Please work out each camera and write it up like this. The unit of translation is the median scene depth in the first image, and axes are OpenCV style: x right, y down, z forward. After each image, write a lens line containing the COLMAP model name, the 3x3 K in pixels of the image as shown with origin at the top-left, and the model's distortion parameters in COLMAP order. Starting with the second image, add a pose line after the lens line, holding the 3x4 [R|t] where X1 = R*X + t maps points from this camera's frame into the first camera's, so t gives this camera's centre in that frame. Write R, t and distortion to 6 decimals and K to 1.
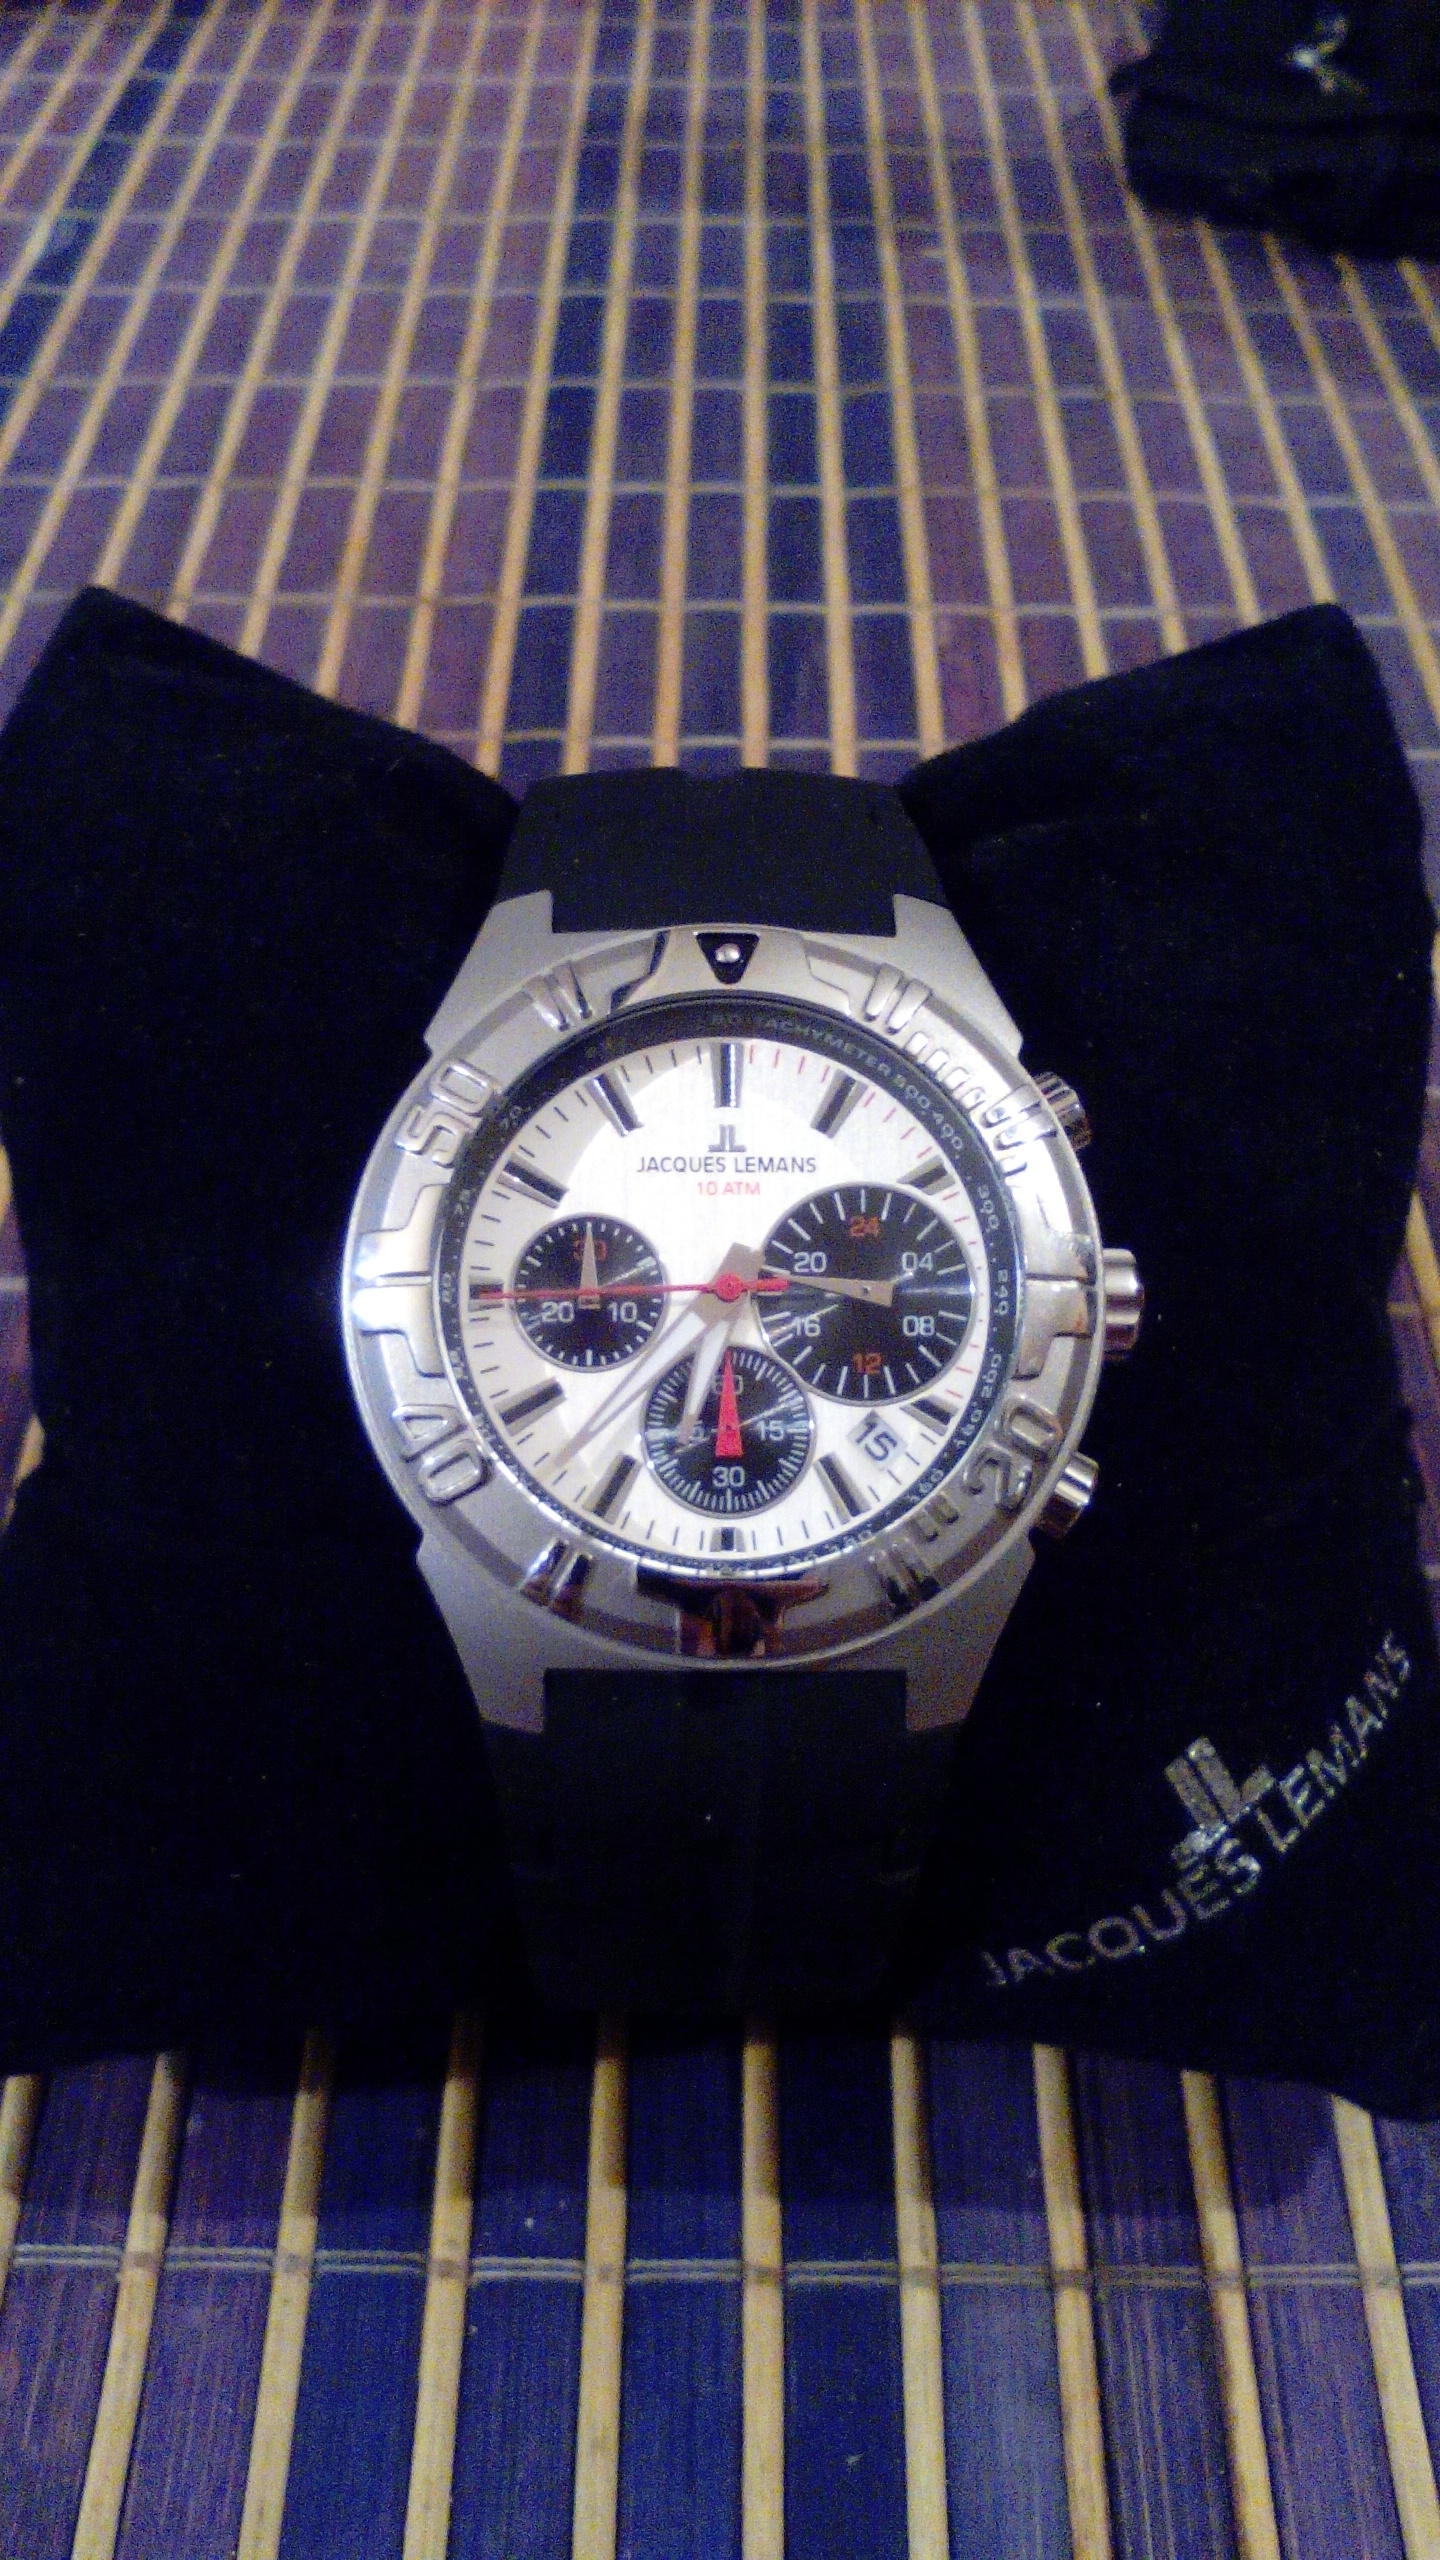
lens RADIAL K [[2623.4, 0, 719.5], [0, 2623.4, 1281.1], [0, 0, 1]] dist [-0.096105, 0.000000]
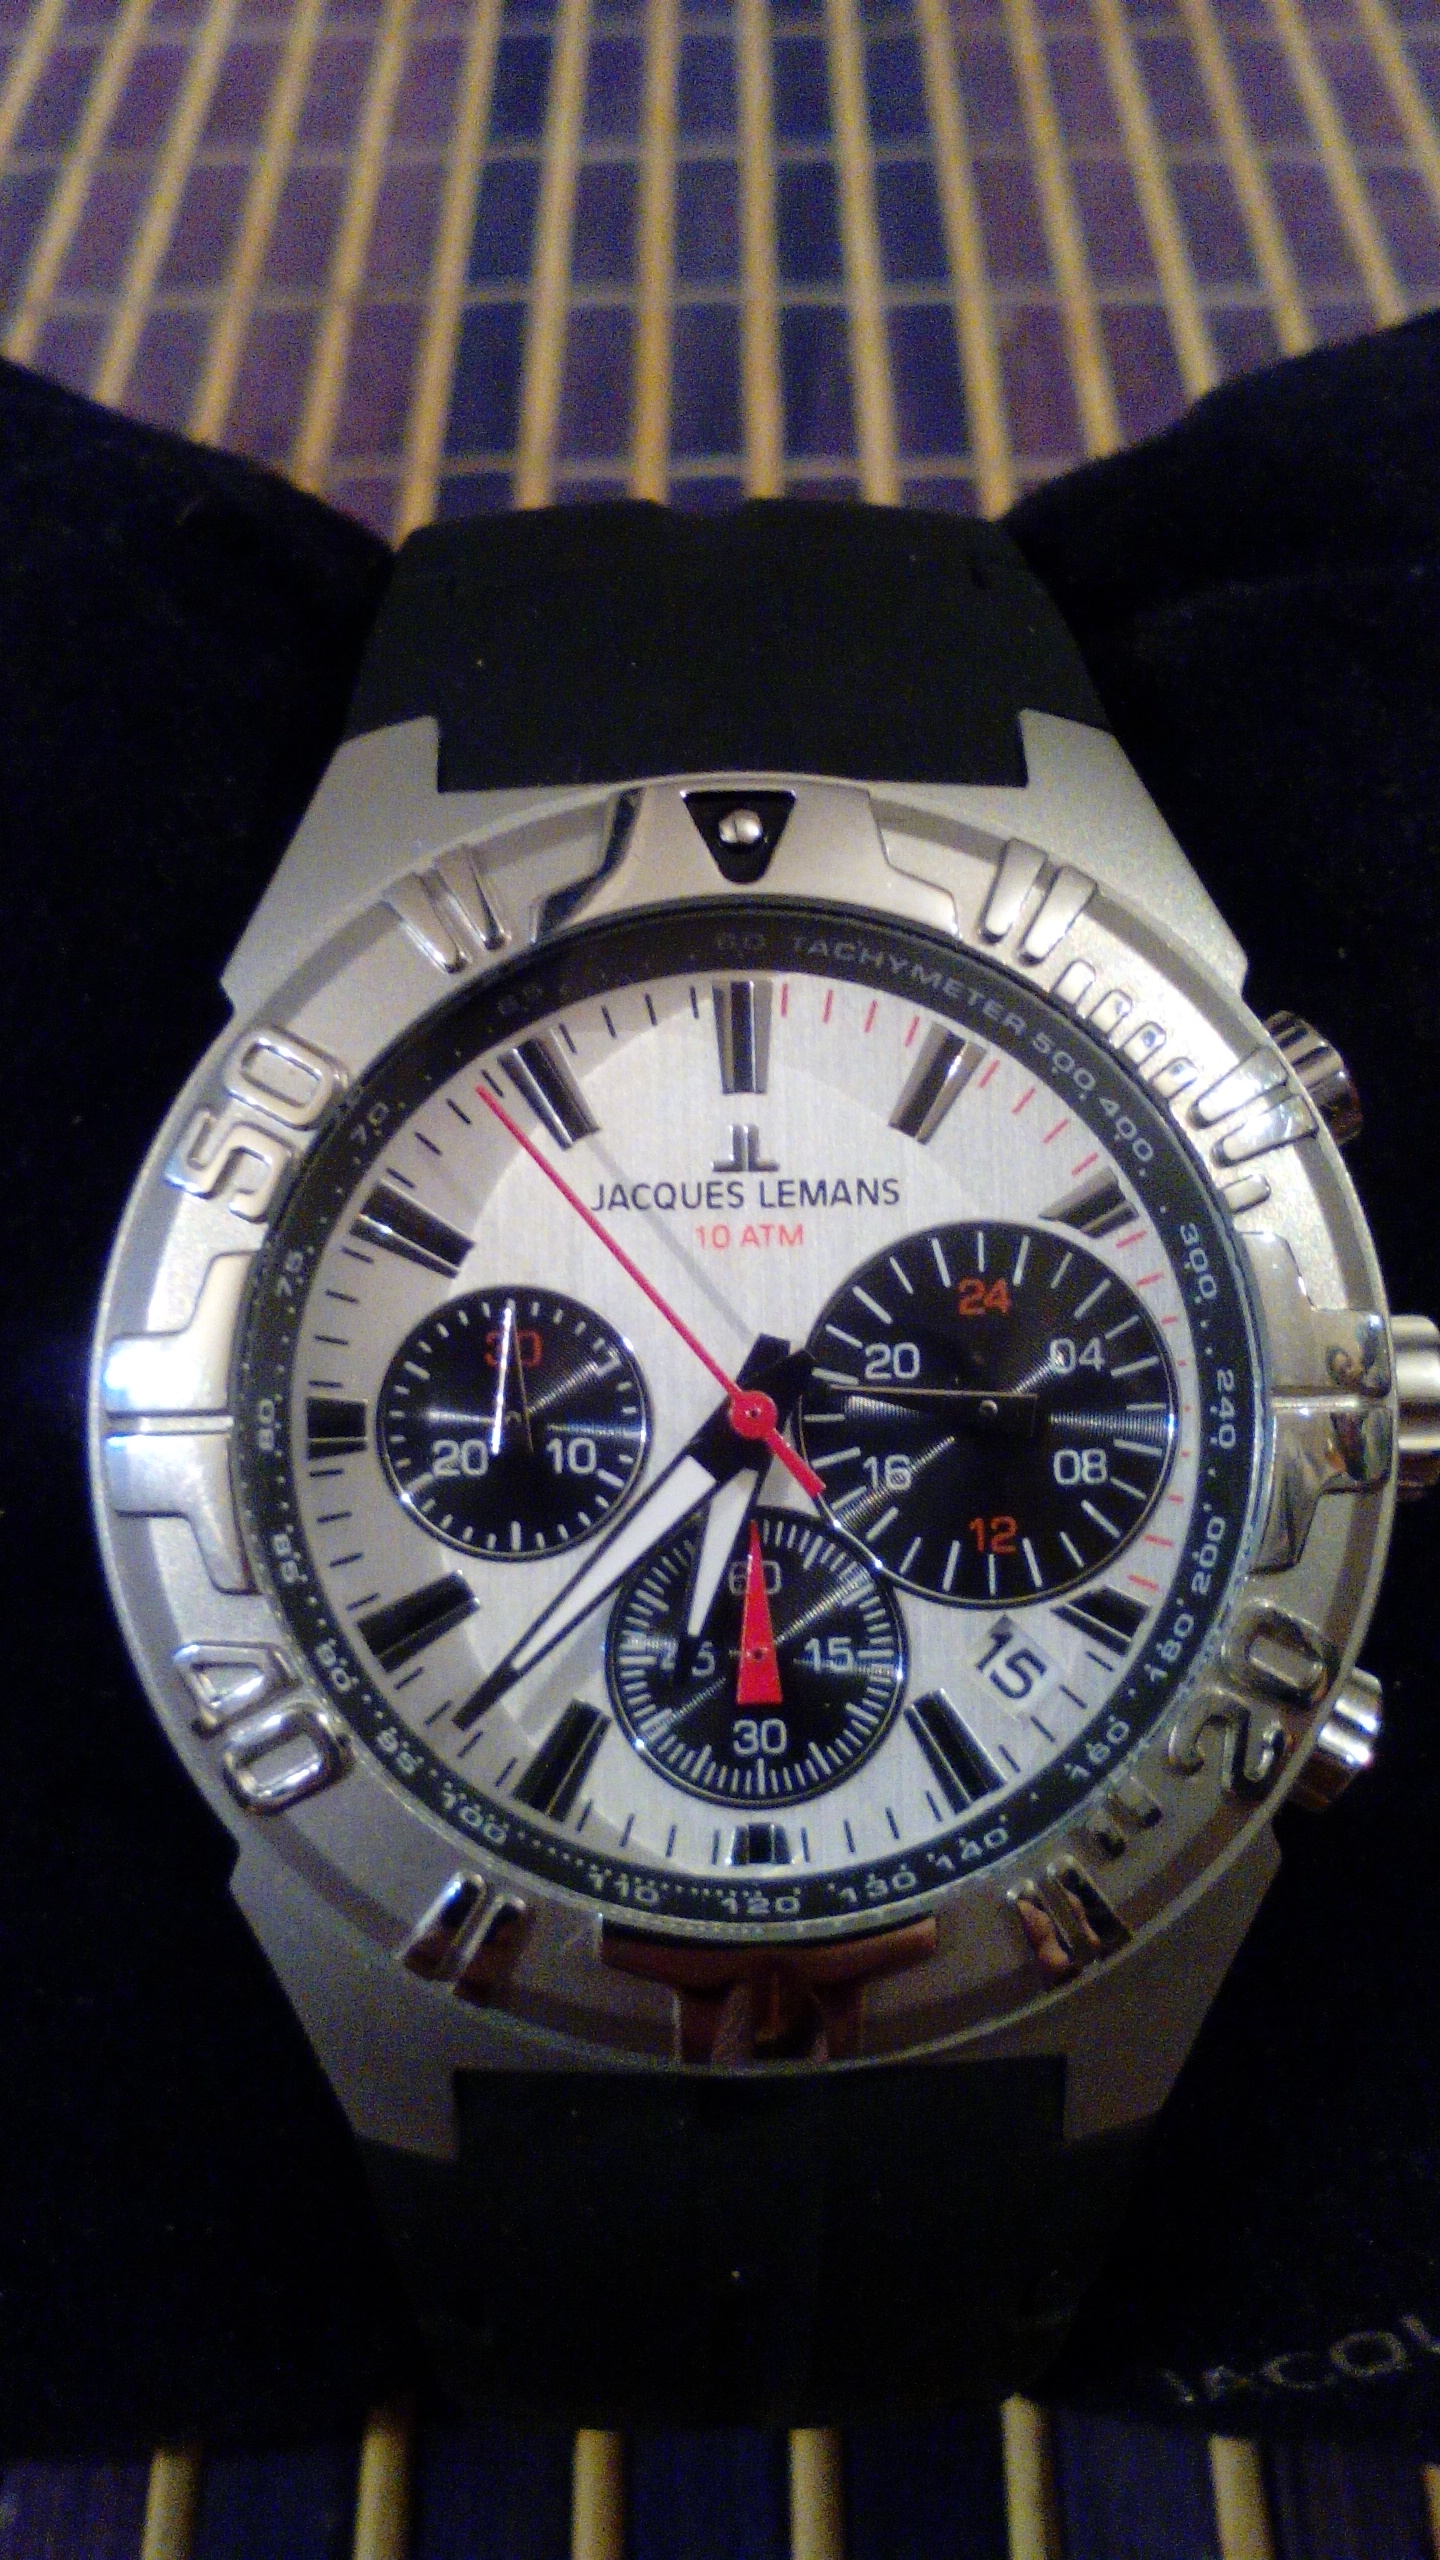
lens RADIAL K [[2623.4, 0, 718.5], [0, 2623.4, 1268.4], [0, 0, 1]] dist [-0.096105, 0.000000]
pose [[0.999797, -0.019380, -0.005437, -0.000469], [0.019791, 0.995739, 0.090070, -0.080483], [0.003668, -0.090159, 0.995921, 0.421929]]
